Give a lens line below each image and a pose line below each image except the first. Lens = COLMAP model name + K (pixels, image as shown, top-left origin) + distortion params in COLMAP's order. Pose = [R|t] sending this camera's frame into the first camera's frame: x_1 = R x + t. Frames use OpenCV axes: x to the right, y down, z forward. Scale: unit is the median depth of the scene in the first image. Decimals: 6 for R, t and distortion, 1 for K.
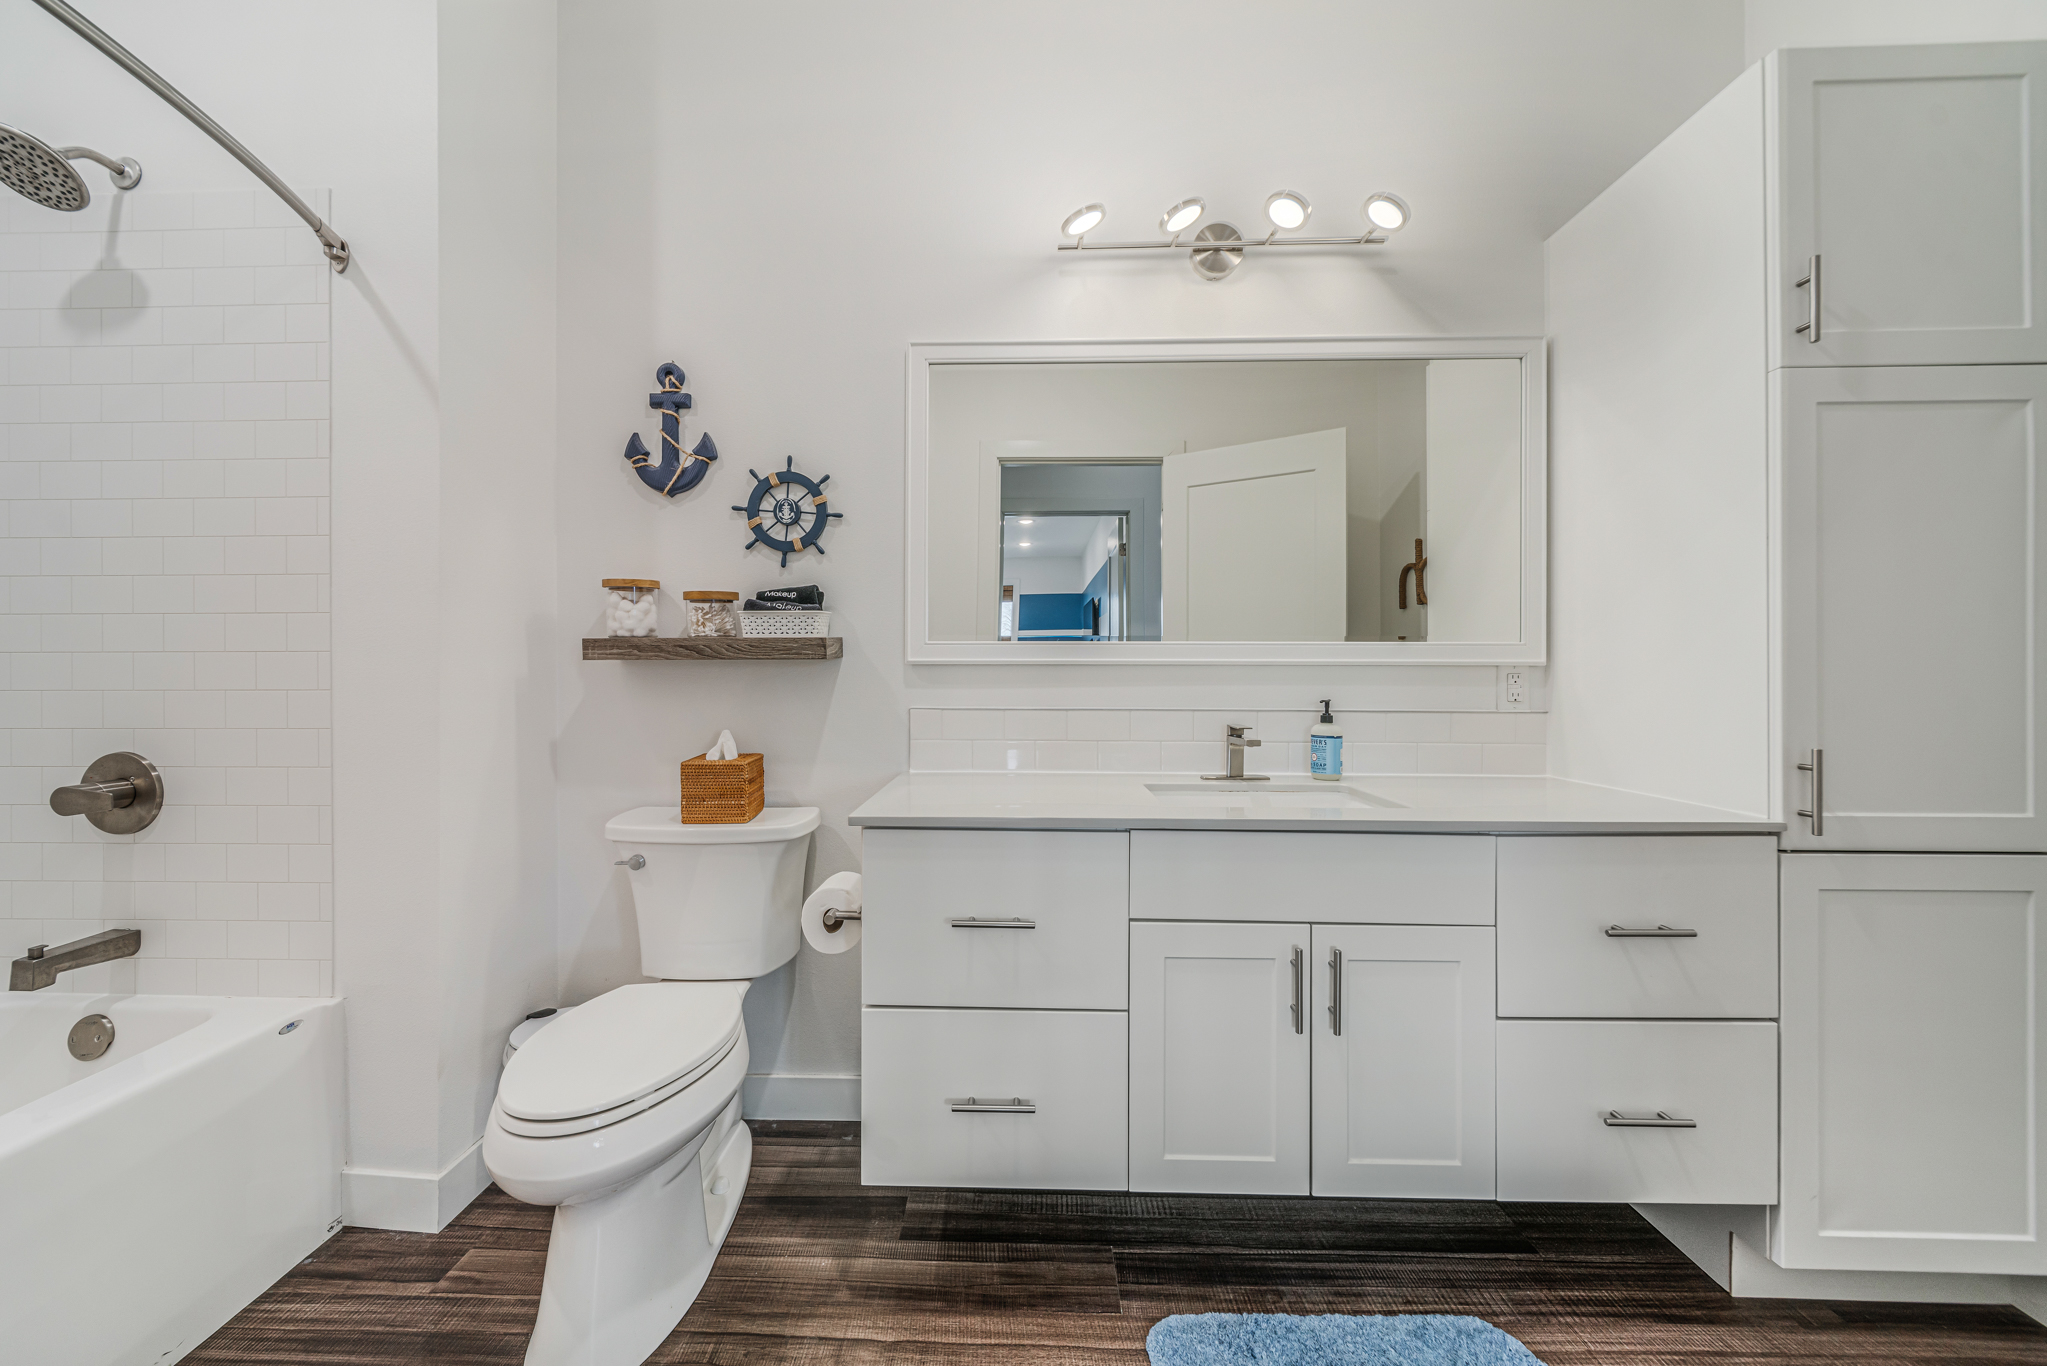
lens RADIAL K [[734.1, 0, 1021.6], [0, 734.1, 672.8], [0, 0, 1]] dist [0.000176, 0.000073]
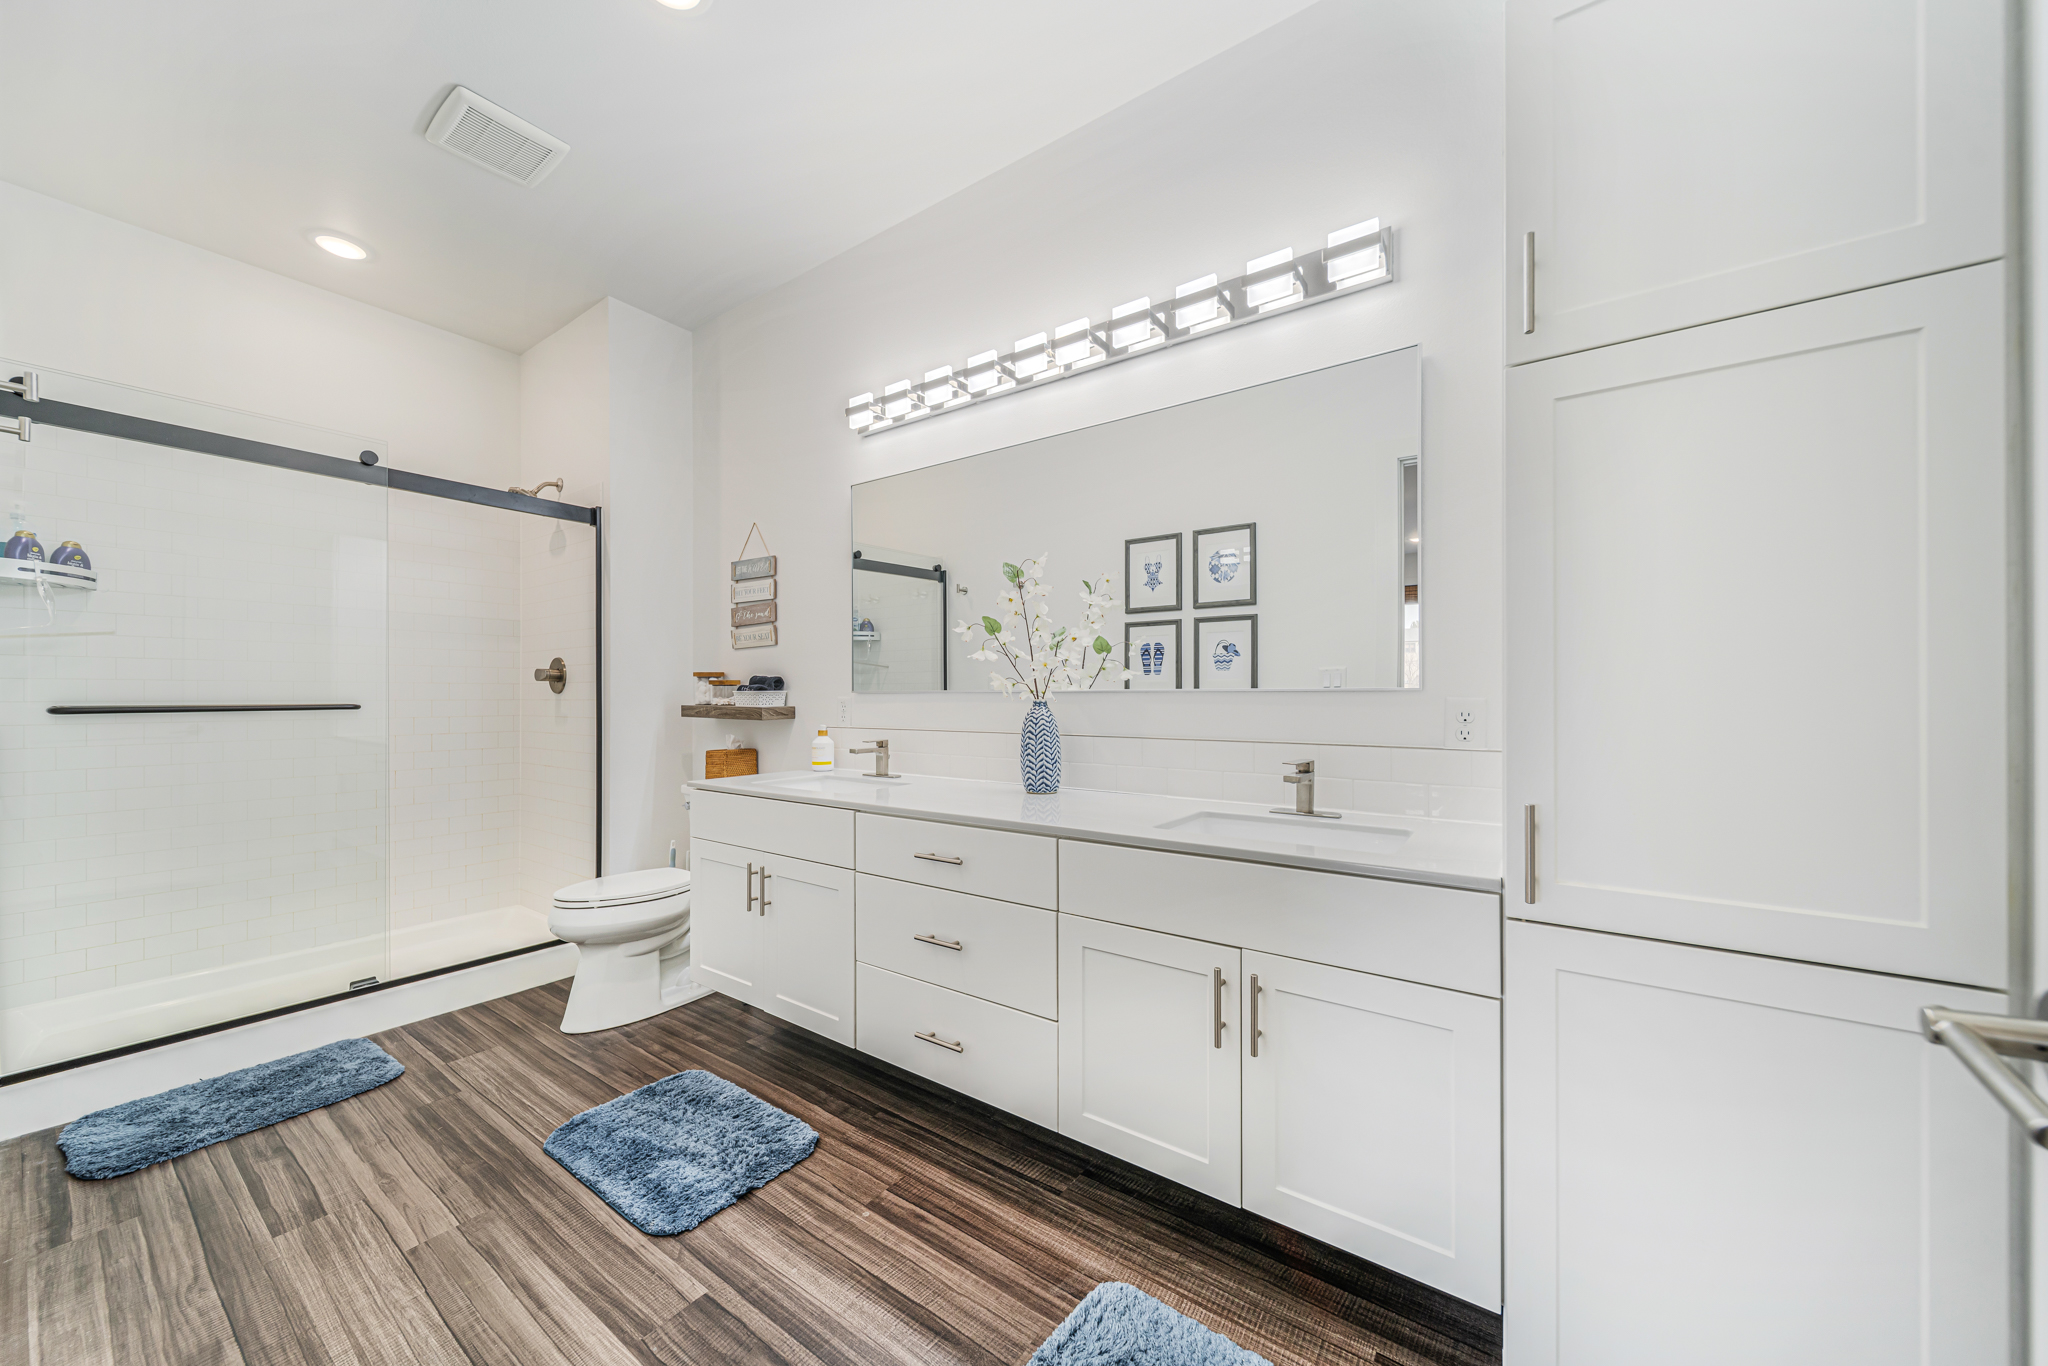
lens RADIAL K [[737.7, 0, 1018.8], [0, 737.7, 700.9], [0, 0, 1]] dist [-0.009046, -0.000233]
pose [[0.828831, 0.003324, -0.559489, 0.732573], [-0.004547, 0.999989, -0.000796, -0.006180], [0.559480, 0.003204, 0.828837, -0.041247]]
